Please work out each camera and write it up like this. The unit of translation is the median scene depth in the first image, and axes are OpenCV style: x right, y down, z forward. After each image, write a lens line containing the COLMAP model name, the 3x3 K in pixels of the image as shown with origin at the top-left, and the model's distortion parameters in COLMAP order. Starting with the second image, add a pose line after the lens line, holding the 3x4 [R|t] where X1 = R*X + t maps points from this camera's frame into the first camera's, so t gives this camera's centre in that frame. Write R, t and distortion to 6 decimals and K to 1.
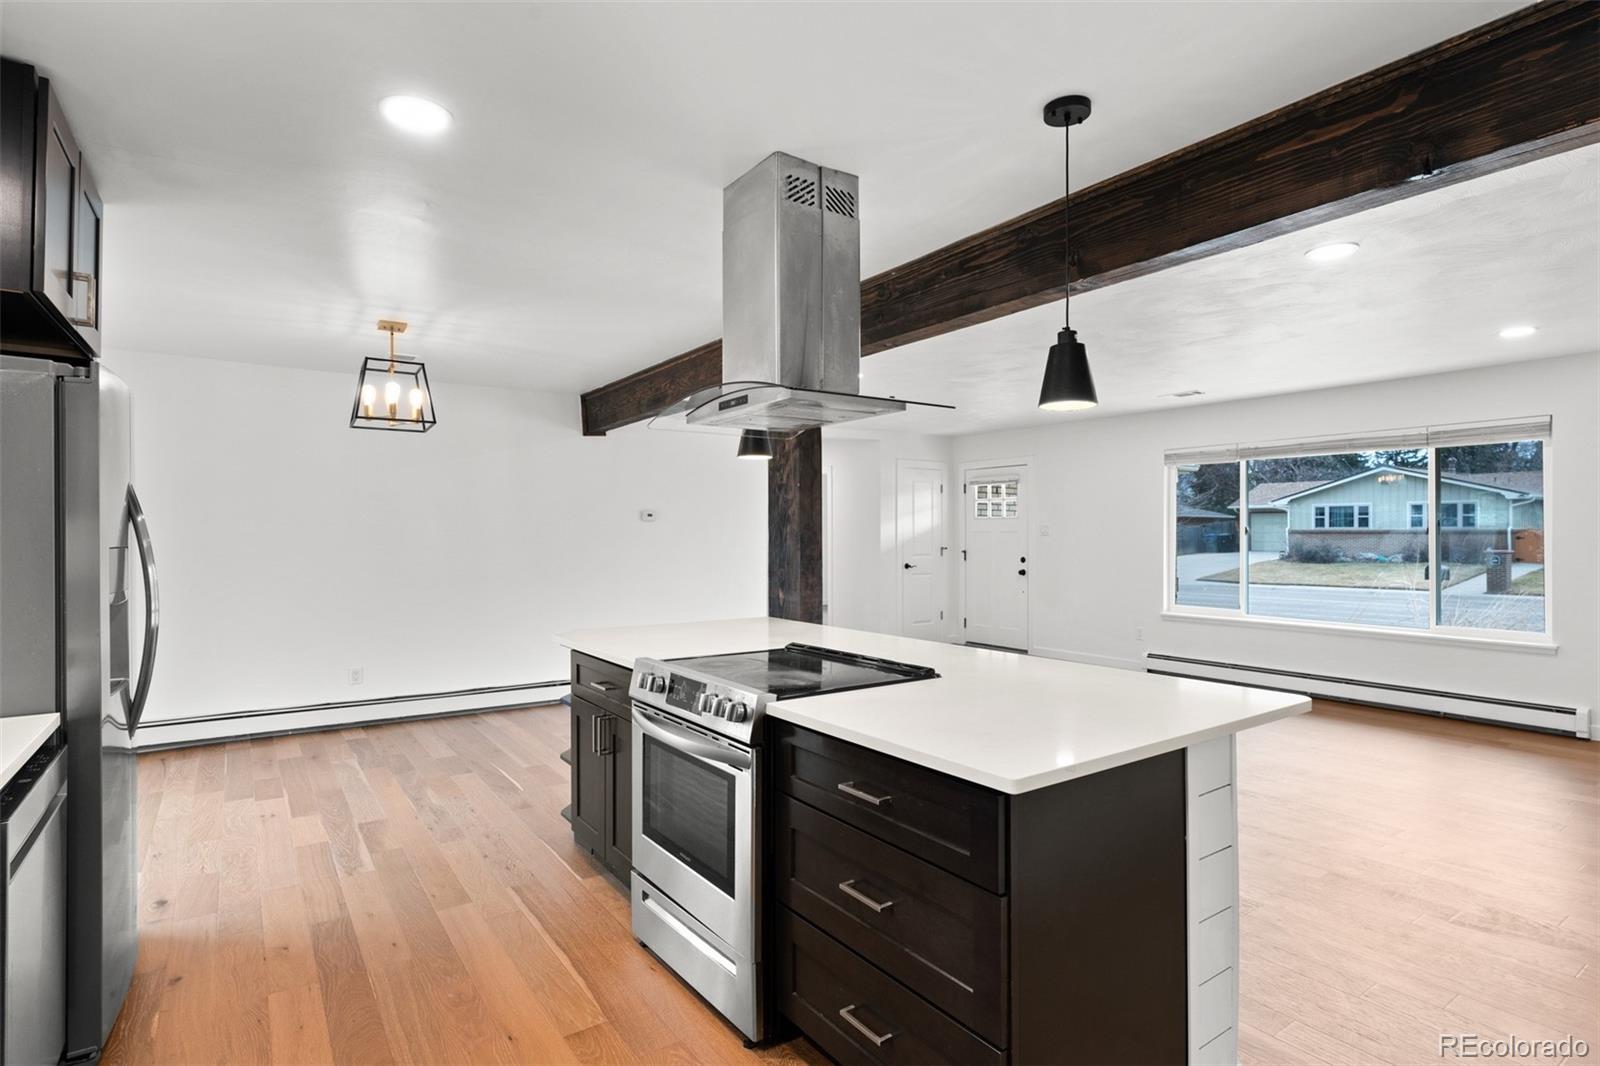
lens RADIAL K [[808.5, 0, 811.0], [0, 808.5, 533.1], [0, 0, 1]] dist [-0.004642, 0.003930]
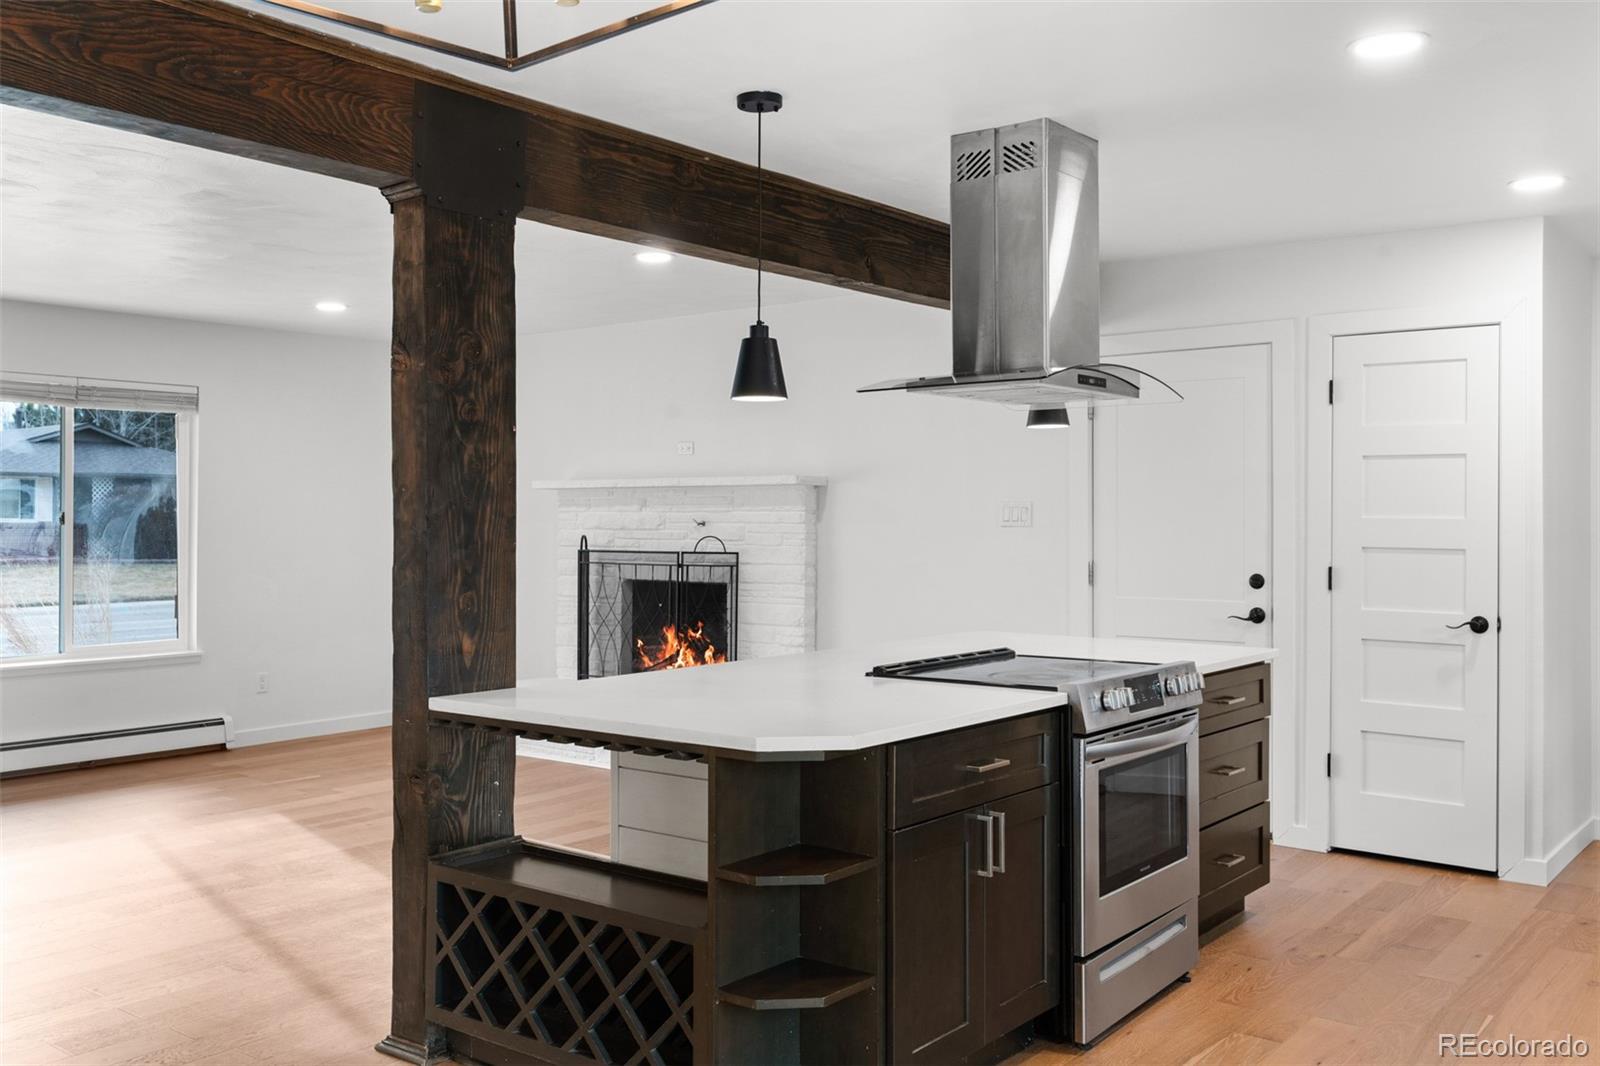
lens RADIAL K [[1385.9, 0, 768.8], [0, 1385.9, 516.3], [0, 0, 1]] dist [0.030848, -0.025743]
pose [[-0.264972, 0.006032, 0.964237, -0.714750], [-0.000934, 0.999978, -0.006513, 0.002501], [-0.964256, -0.002626, -0.264960, 0.828637]]
